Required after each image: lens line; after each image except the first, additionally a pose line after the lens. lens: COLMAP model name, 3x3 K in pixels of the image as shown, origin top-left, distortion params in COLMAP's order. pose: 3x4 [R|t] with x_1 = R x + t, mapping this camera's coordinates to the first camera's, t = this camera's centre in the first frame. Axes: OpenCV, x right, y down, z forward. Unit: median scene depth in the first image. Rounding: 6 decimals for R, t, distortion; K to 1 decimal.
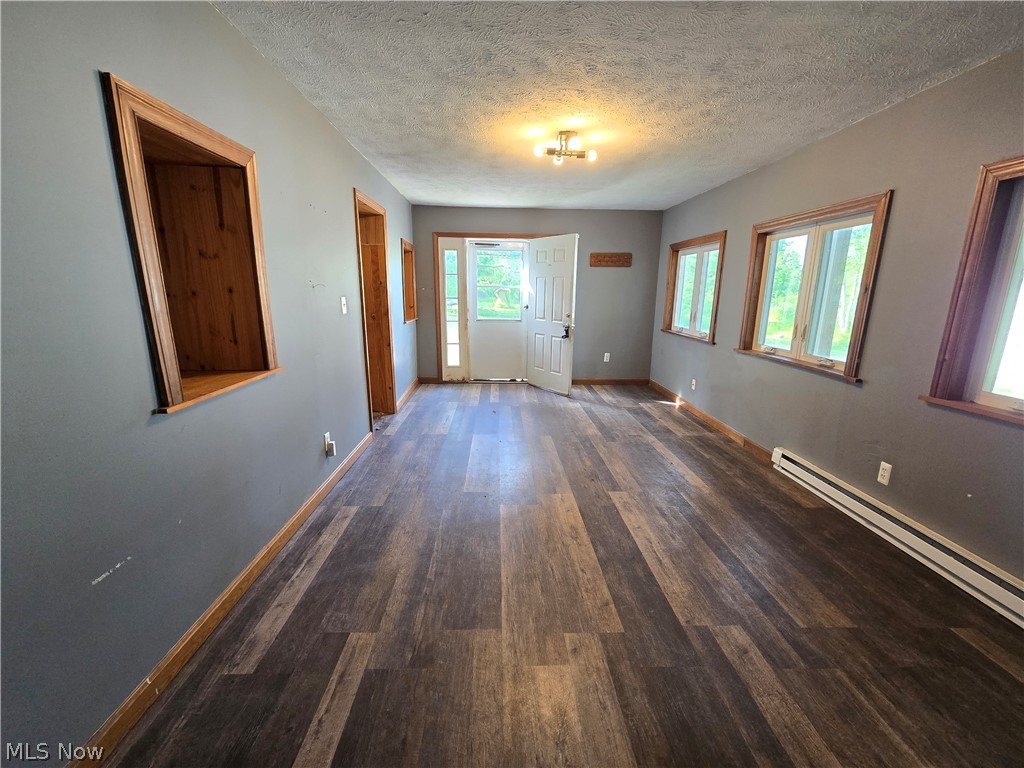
lens RADIAL K [[422.4, 0, 512.0], [0, 422.4, 384.0], [0, 0, 1]] dist [0.002448, 0.000722]
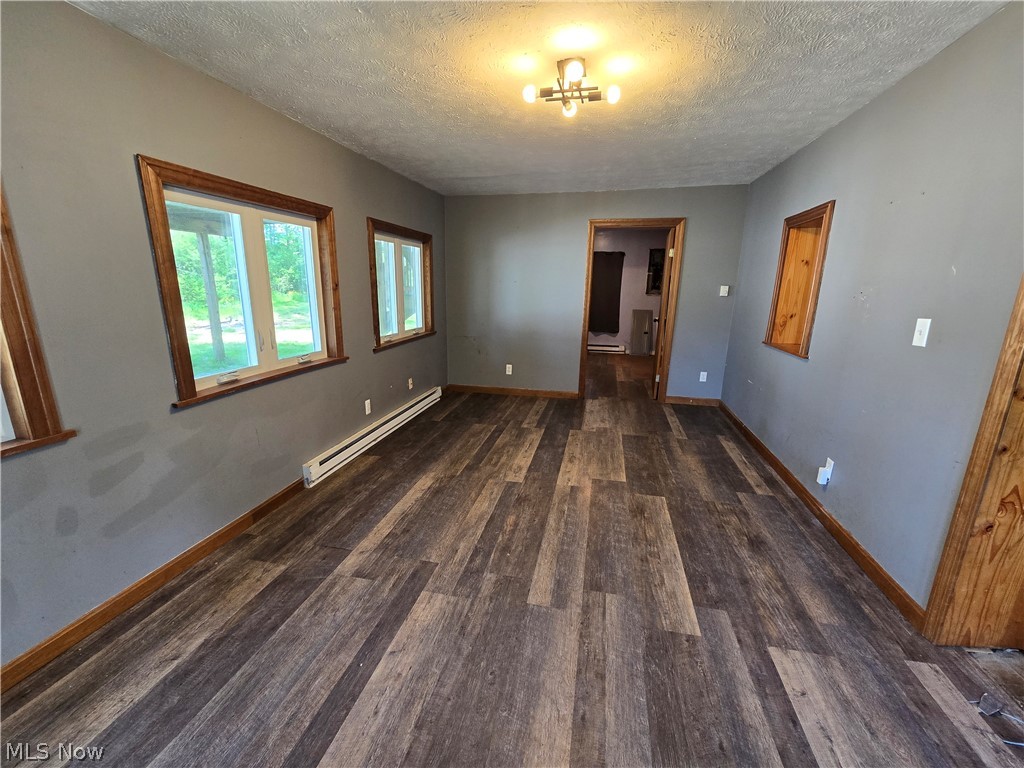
lens RADIAL K [[422.4, 0, 512.0], [0, 422.4, 384.0], [0, 0, 1]] dist [0.002448, 0.000722]
pose [[-0.968261, -0.079436, 0.236981, 0.020902], [0.032953, 0.899302, 0.436085, -0.463799], [-0.247759, 0.430054, -0.868141, 1.959578]]
